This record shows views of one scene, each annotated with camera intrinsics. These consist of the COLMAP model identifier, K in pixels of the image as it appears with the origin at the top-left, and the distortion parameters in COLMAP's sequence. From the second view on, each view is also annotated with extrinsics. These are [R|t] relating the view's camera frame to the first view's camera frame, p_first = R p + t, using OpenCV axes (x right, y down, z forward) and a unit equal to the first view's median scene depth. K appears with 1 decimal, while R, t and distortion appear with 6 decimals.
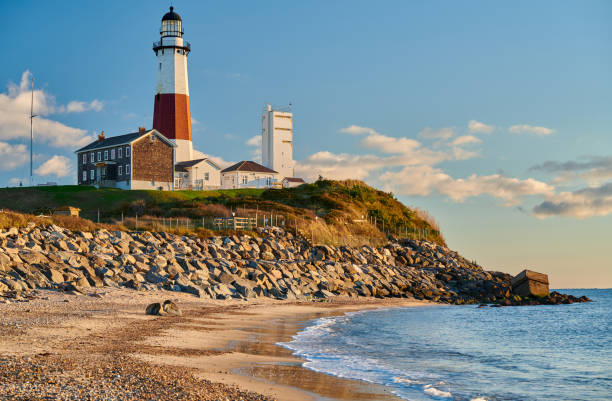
lens RADIAL K [[1513.2, 0, 352.1], [0, 1513.2, 278.5], [0, 0, 1]] dist [-0.041587, 0.000000]
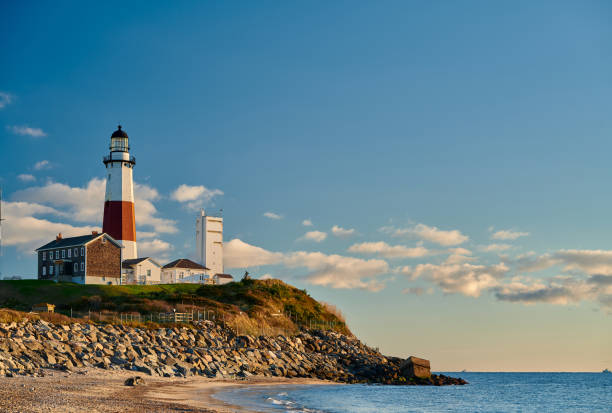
lens RADIAL K [[1464.5, 0, 302.9], [0, 1464.5, 359.2], [0, 0, 1]] dist [0.059469, 0.000000]
pose [[0.999808, 0.011883, 0.015590, 0.008494], [-0.011875, 0.999929, -0.000590, -0.001715], [-0.015596, 0.000405, 0.999878, -0.187375]]
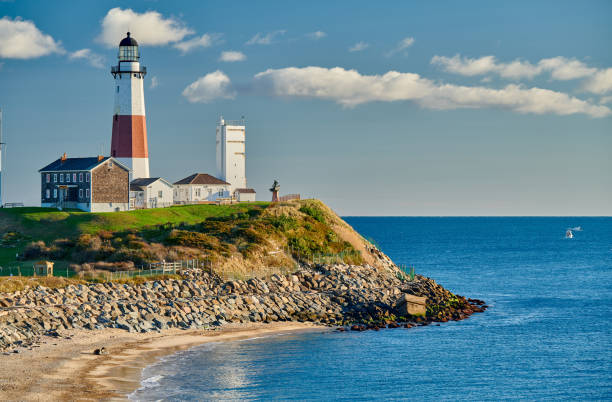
lens RADIAL K [[2358.7, 0, 289.1], [0, 2358.7, 190.9], [0, 0, 1]] dist [0.990123, 0.000000]
pose [[0.998004, 0.001624, -0.063127, 0.143435], [-0.002418, 0.999919, -0.012505, -0.066221], [0.063102, 0.012632, 0.997927, -0.960193]]
